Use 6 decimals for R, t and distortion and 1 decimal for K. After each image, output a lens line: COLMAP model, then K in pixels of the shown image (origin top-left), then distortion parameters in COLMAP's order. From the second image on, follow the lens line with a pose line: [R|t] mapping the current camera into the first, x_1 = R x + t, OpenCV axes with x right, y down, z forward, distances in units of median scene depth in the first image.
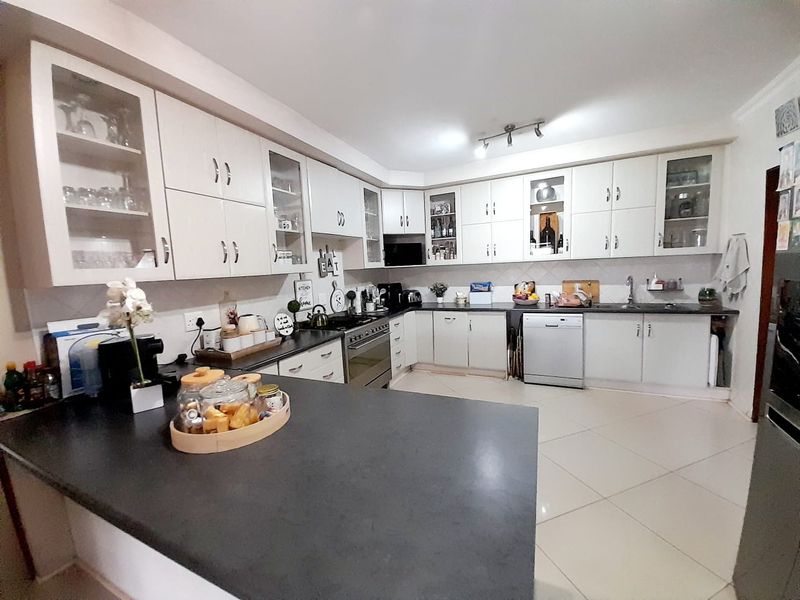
lens RADIAL K [[316.2, 0, 394.4], [0, 316.2, 299.2], [0, 0, 1]] dist [0.003153, -0.000159]
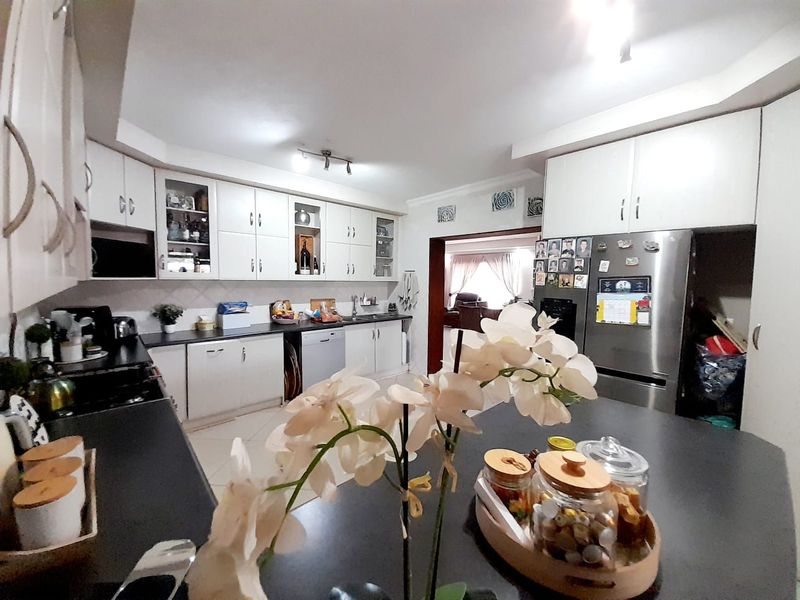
lens RADIAL K [[316.2, 0, 398.5], [0, 316.2, 298.4], [0, 0, 1]] dist [0.003153, -0.000159]
pose [[0.365970, -0.006366, 0.930605, -0.401496], [0.063850, 0.997792, -0.018284, -0.023557], [-0.928434, 0.066110, 0.365568, 0.334800]]
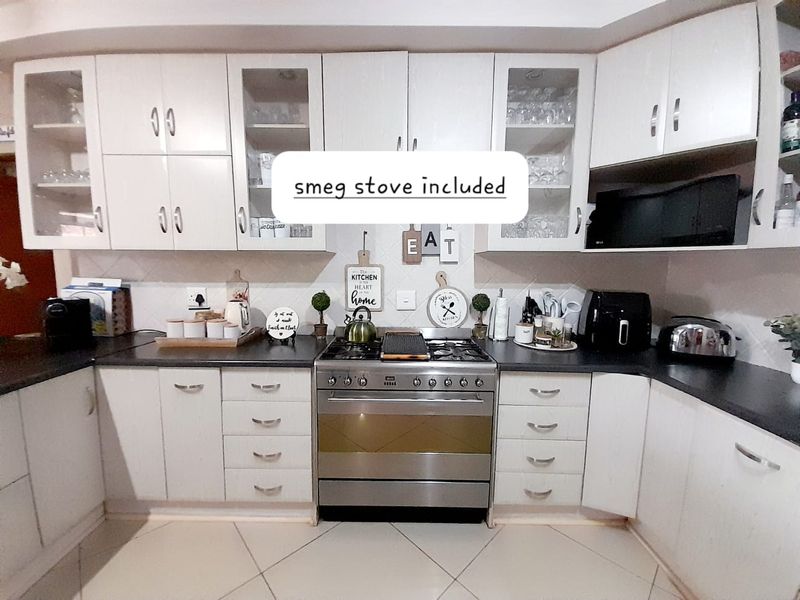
lens RADIAL K [[316.2, 0, 397.3], [0, 316.2, 296.2], [0, 0, 1]] dist [0.003153, -0.000159]
pose [[0.413477, 0.140685, -0.899580, 0.289876], [-0.120607, 0.987748, 0.099038, -0.060939], [0.902491, 0.067546, 0.425378, 0.689234]]
